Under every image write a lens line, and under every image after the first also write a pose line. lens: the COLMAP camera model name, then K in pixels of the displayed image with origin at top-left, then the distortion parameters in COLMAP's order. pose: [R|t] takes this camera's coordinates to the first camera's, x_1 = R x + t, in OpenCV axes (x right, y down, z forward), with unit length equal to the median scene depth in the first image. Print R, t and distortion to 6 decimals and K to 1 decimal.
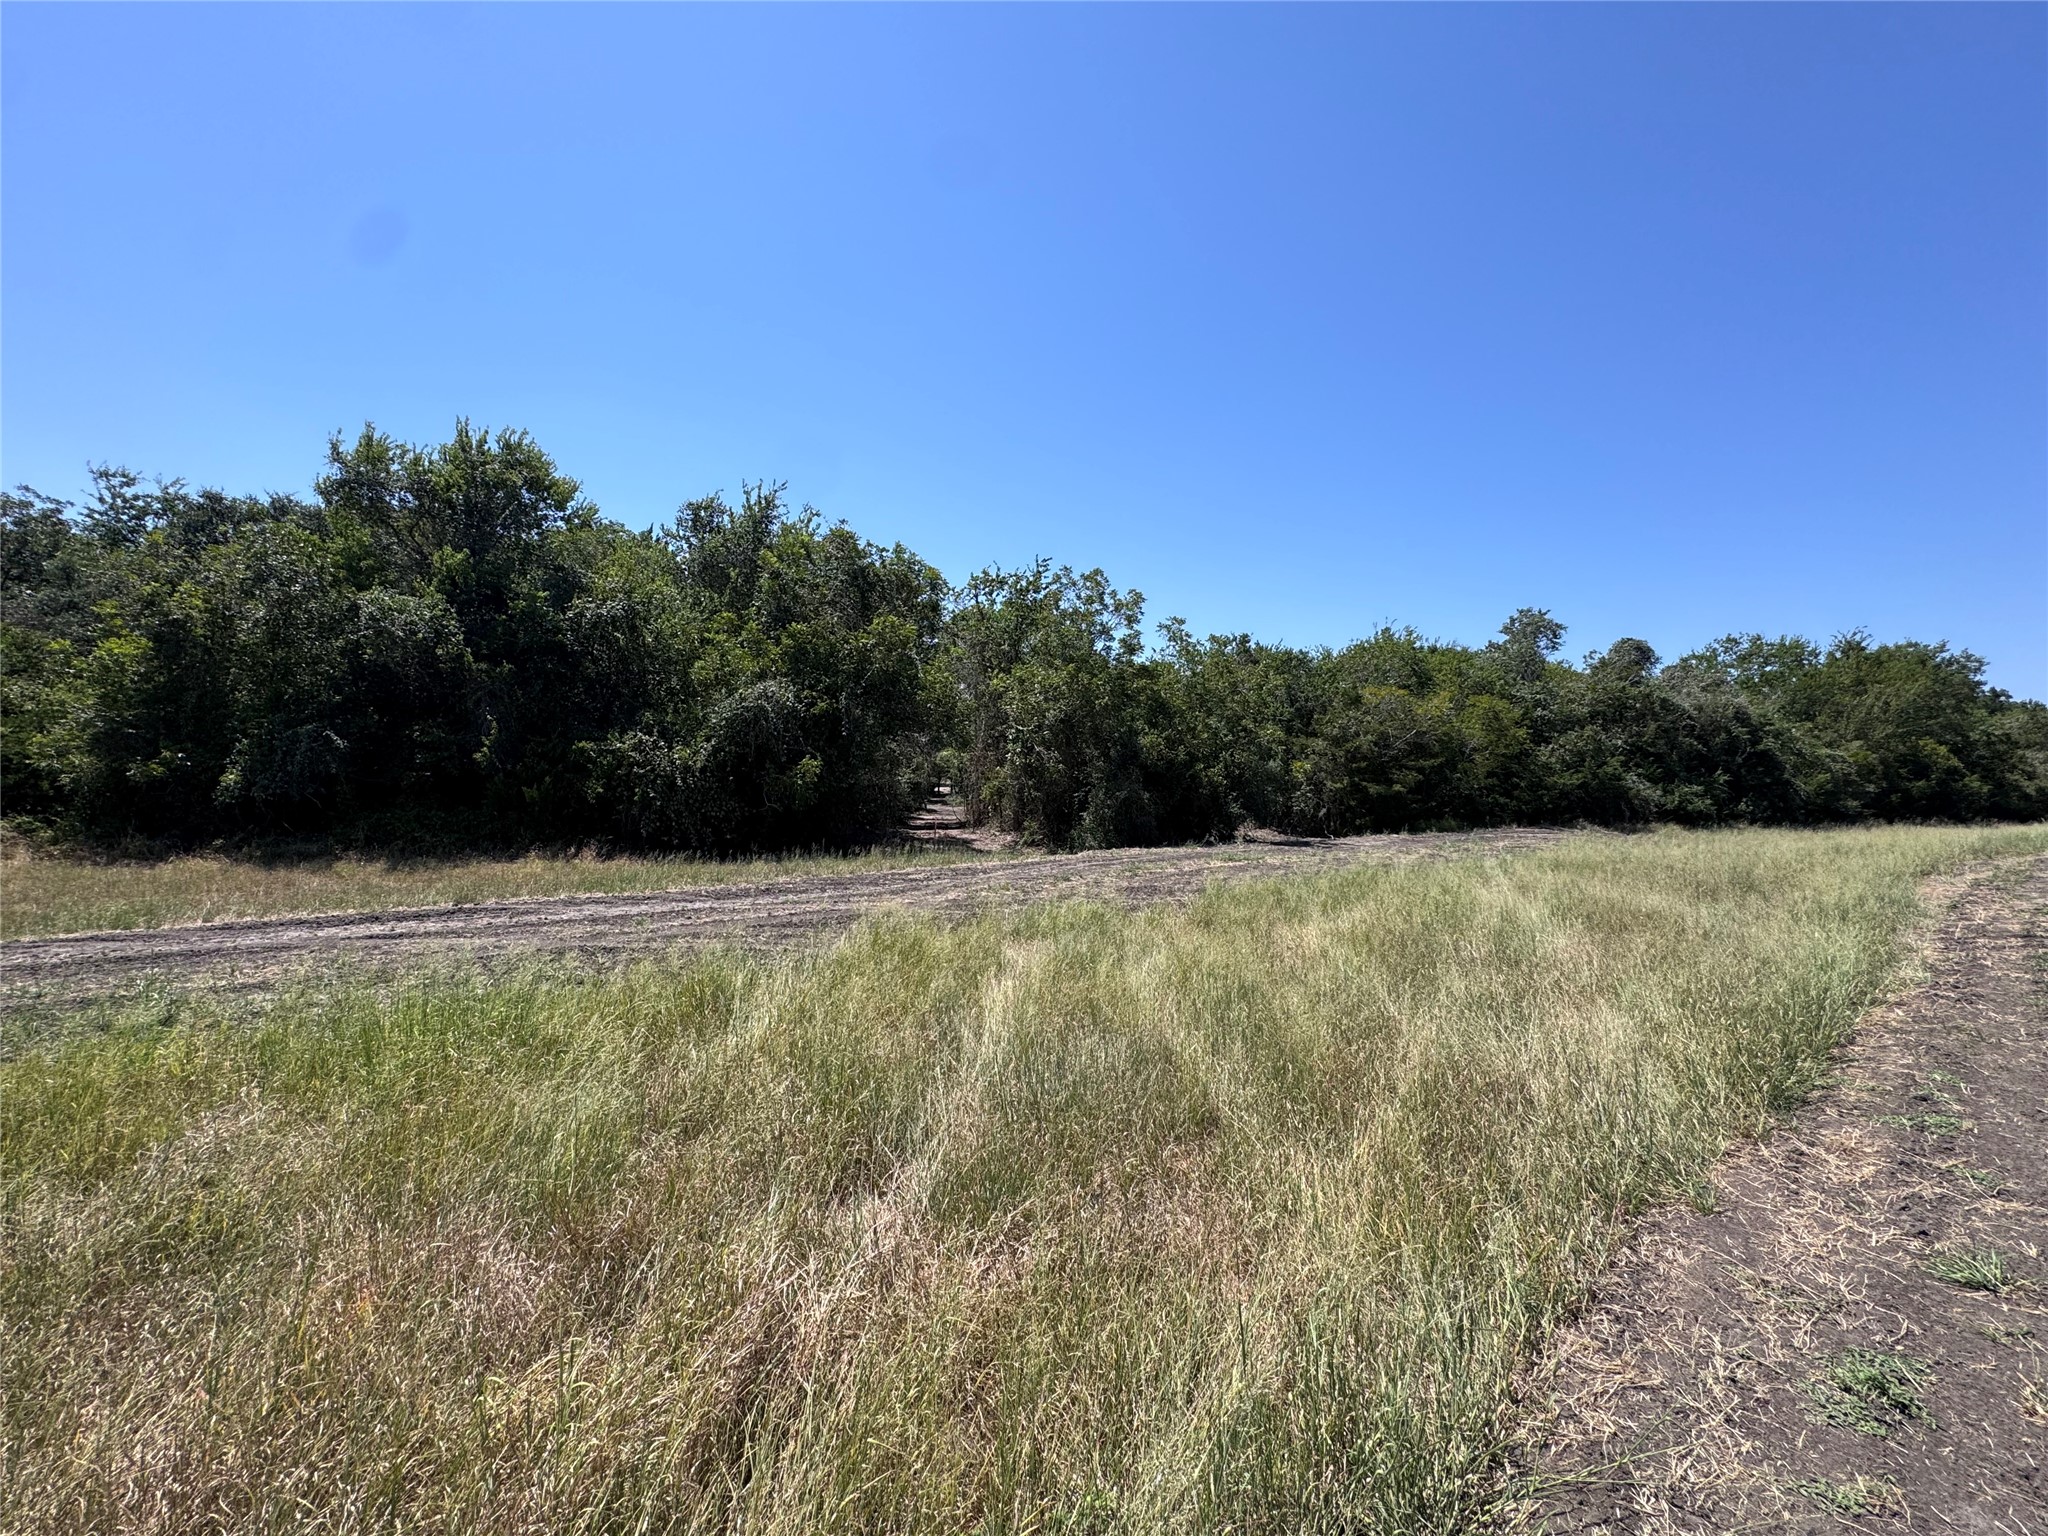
lens RADIAL K [[813.6, 0, 1024.0], [0, 813.6, 768.0], [0, 0, 1]] dist [0.000650, 0.000103]
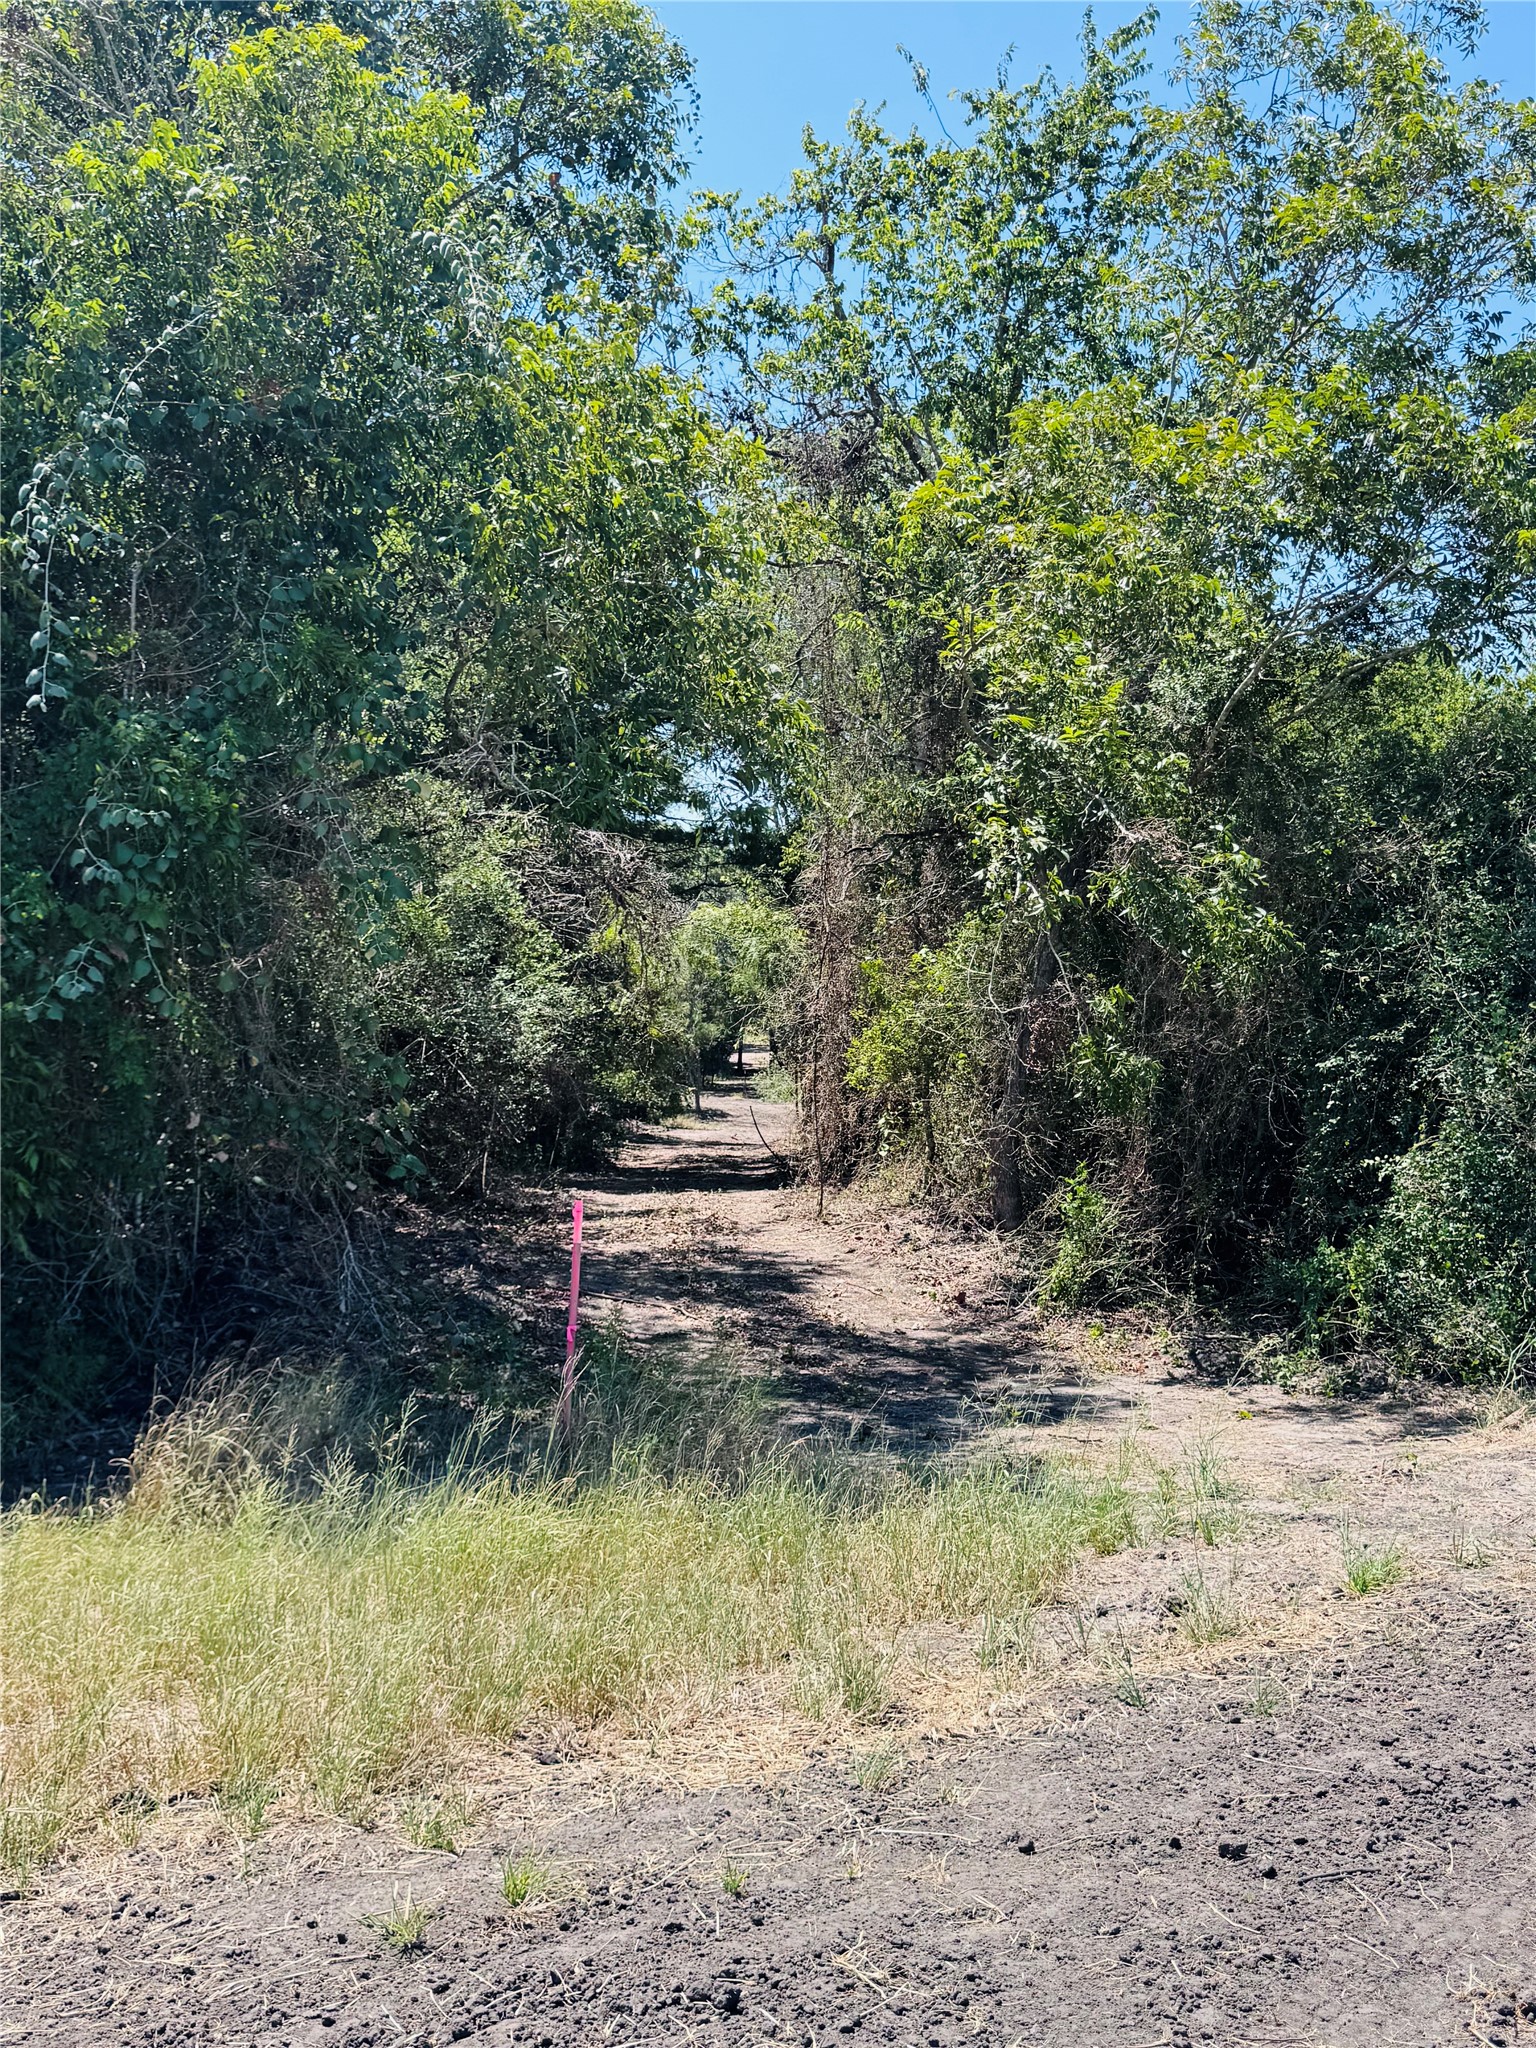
lens RADIAL K [[1910.7, 0, 768.0], [0, 1910.7, 1024.0], [0, 0, 1]] dist [-0.000567, -0.000428]
pose [[0.995706, -0.002062, -0.092553, -0.024354], [0.002803, 0.999965, 0.007880, 0.015540], [0.092534, -0.008106, 0.995677, 0.430196]]
